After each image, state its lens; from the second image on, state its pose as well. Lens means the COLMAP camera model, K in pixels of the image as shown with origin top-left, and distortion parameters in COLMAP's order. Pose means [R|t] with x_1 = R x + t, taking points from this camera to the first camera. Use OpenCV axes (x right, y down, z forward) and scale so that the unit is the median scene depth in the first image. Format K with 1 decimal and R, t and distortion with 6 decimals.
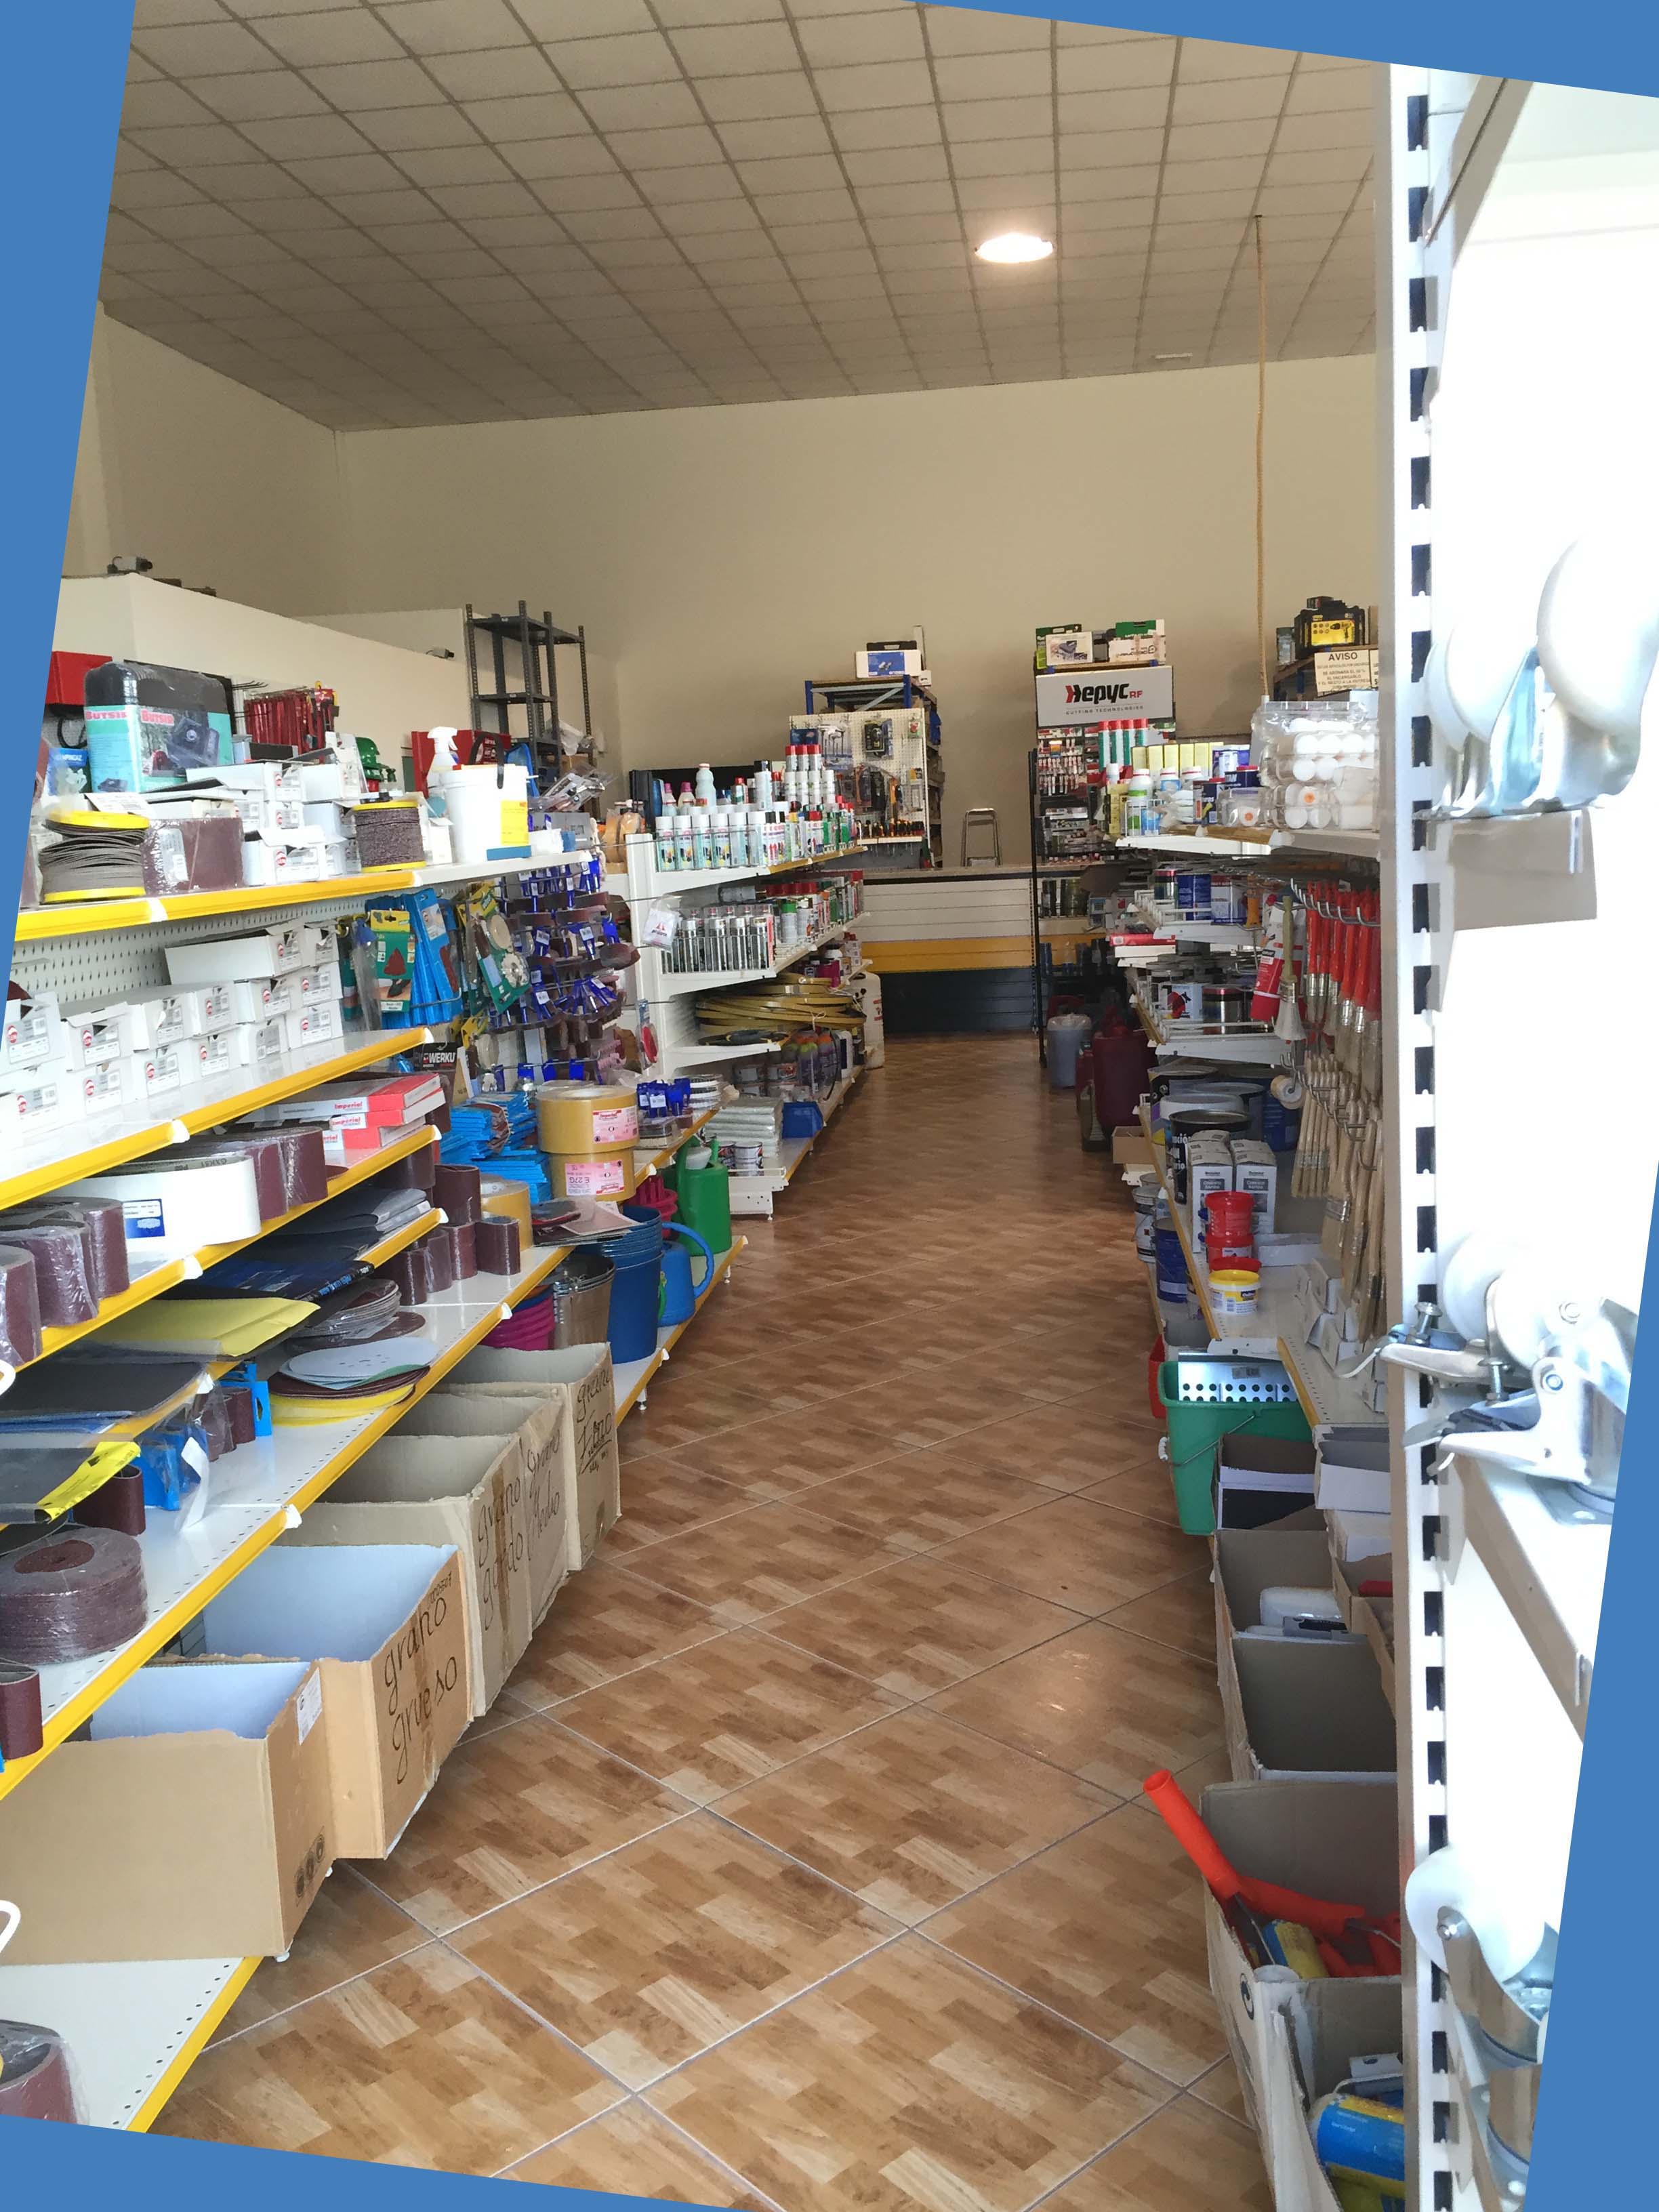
lens RADIAL K [[1889.1, 0, 821.7], [0, 1889.1, 1093.7], [0, 0, 1]] dist [0.067458, -0.091907]
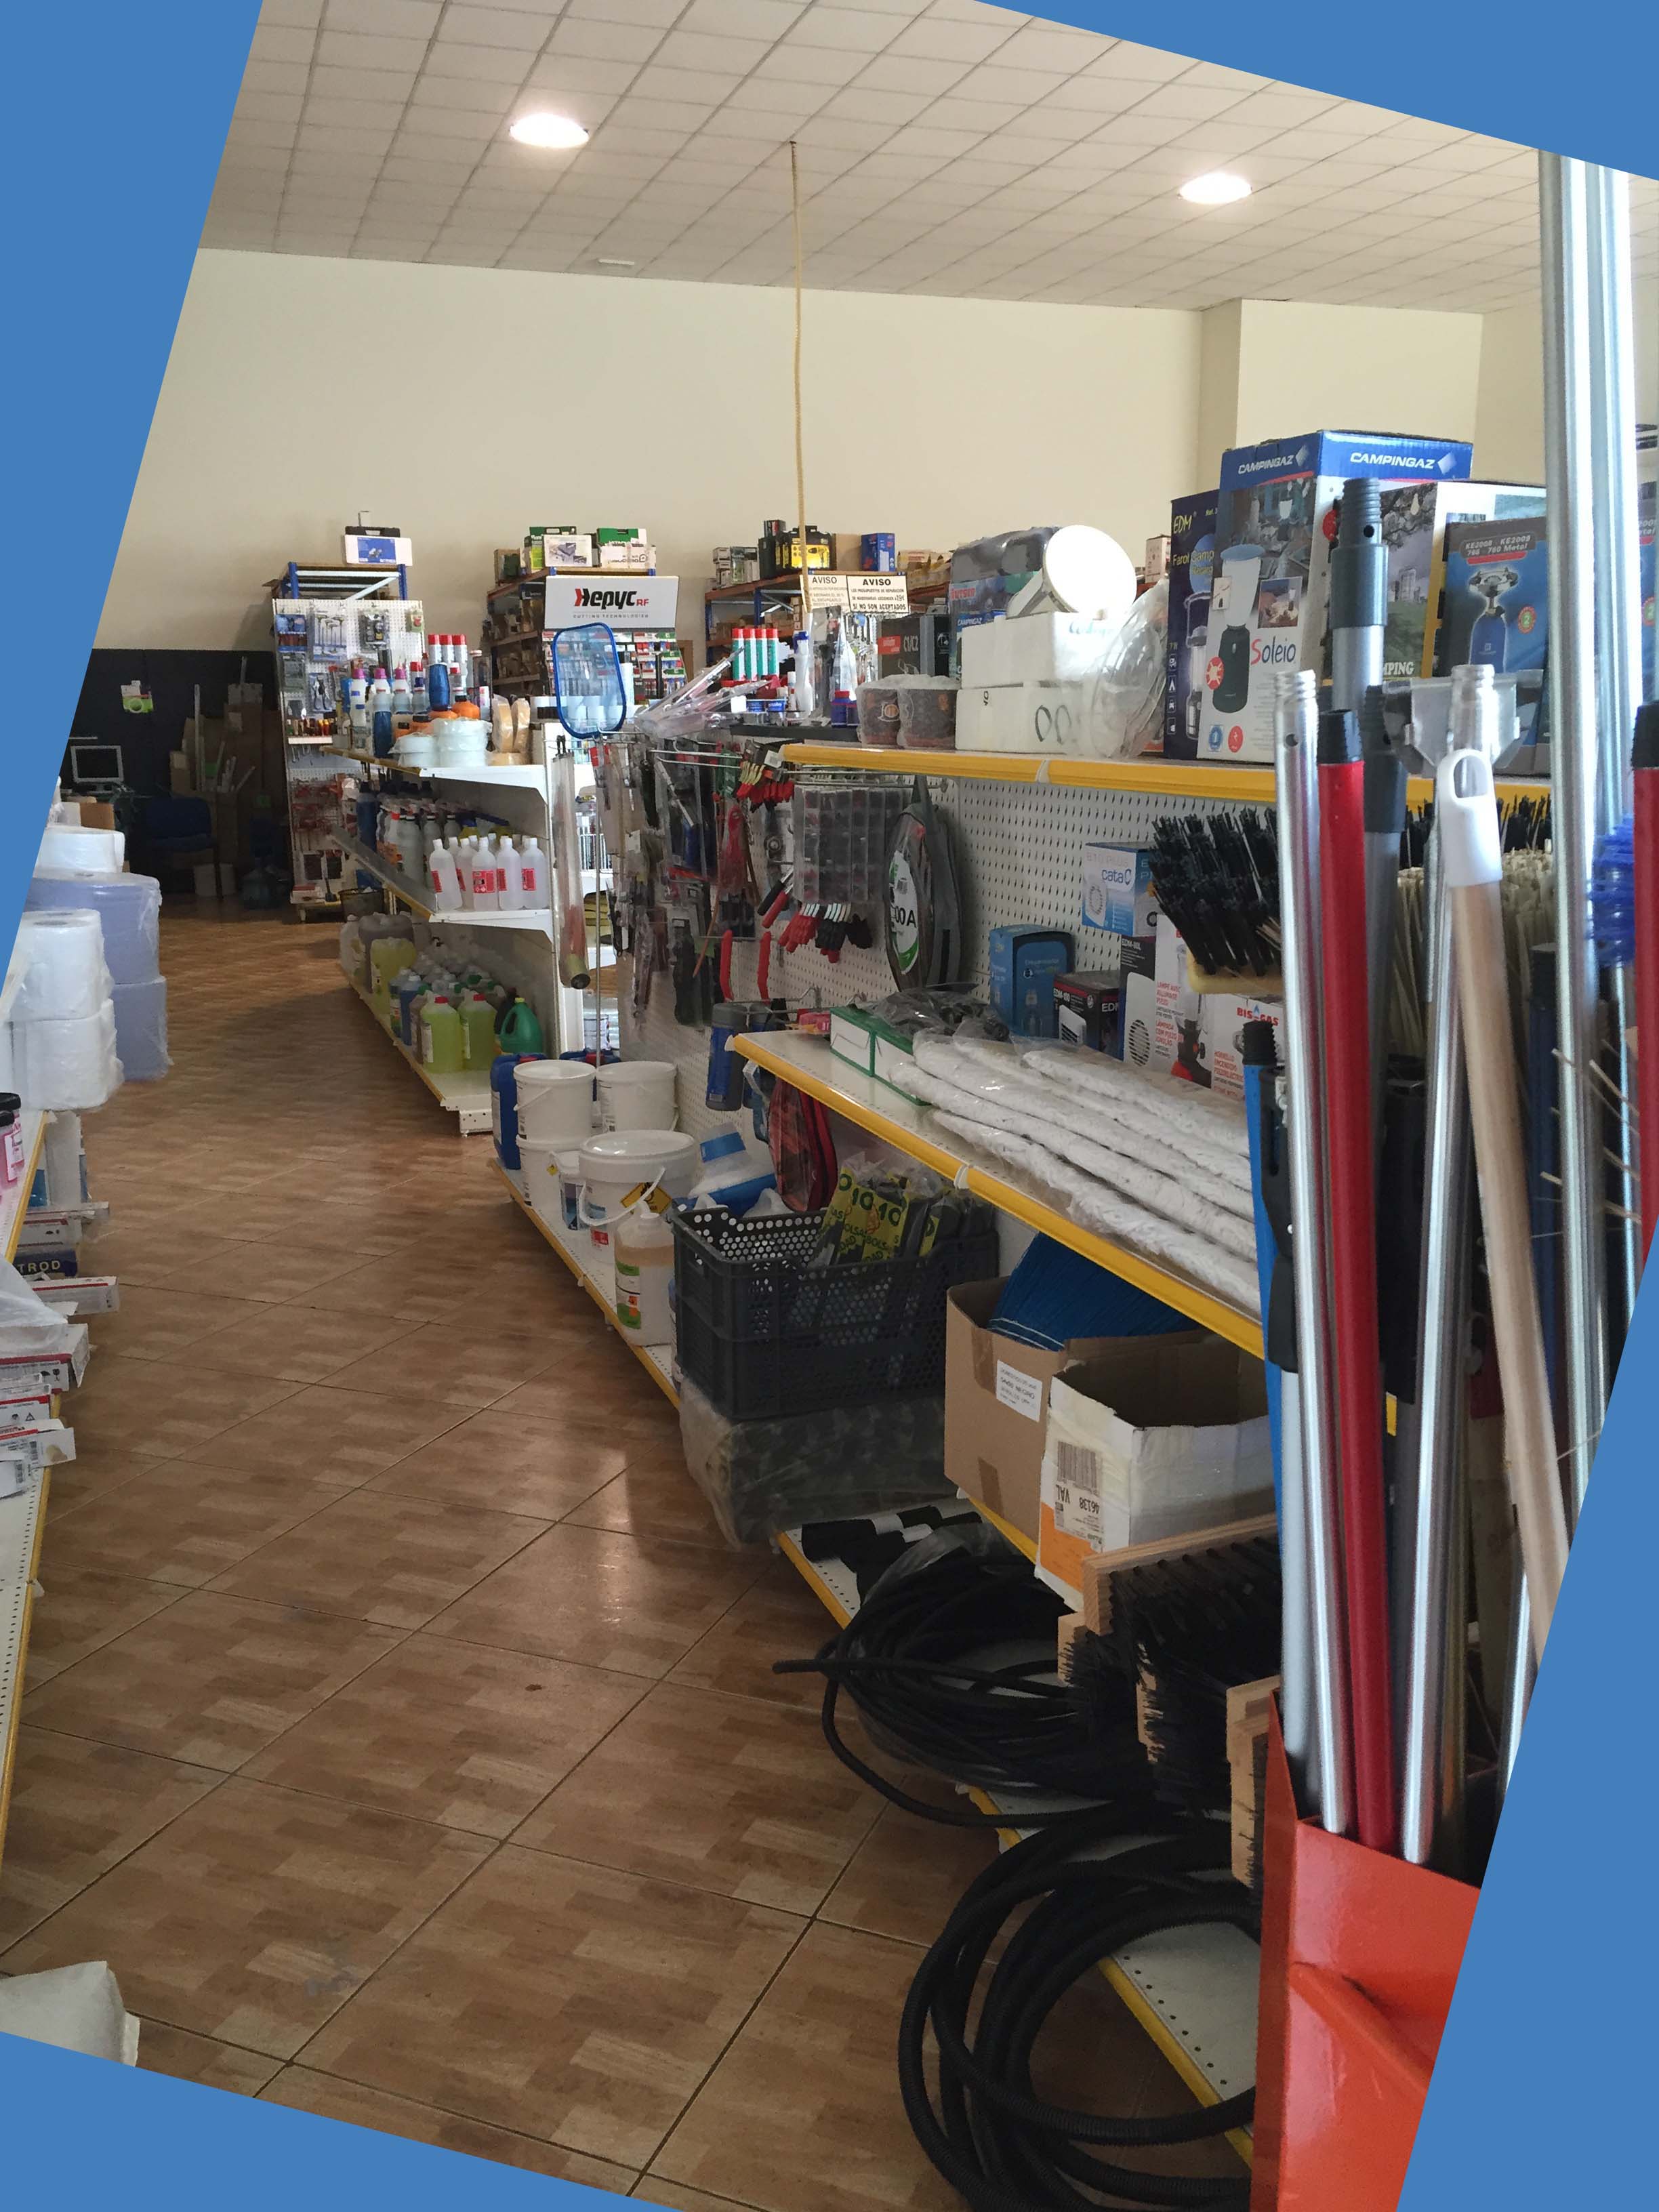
lens RADIAL K [[1889.1, 0, 903.0], [0, 1889.1, 1096.1], [0, 0, 1]] dist [0.067458, -0.091907]
pose [[0.901599, -0.049438, 0.429739, -0.152453], [0.031346, 0.998303, 0.049082, 0.006600], [-0.431436, -0.030782, 0.901618, 0.019967]]
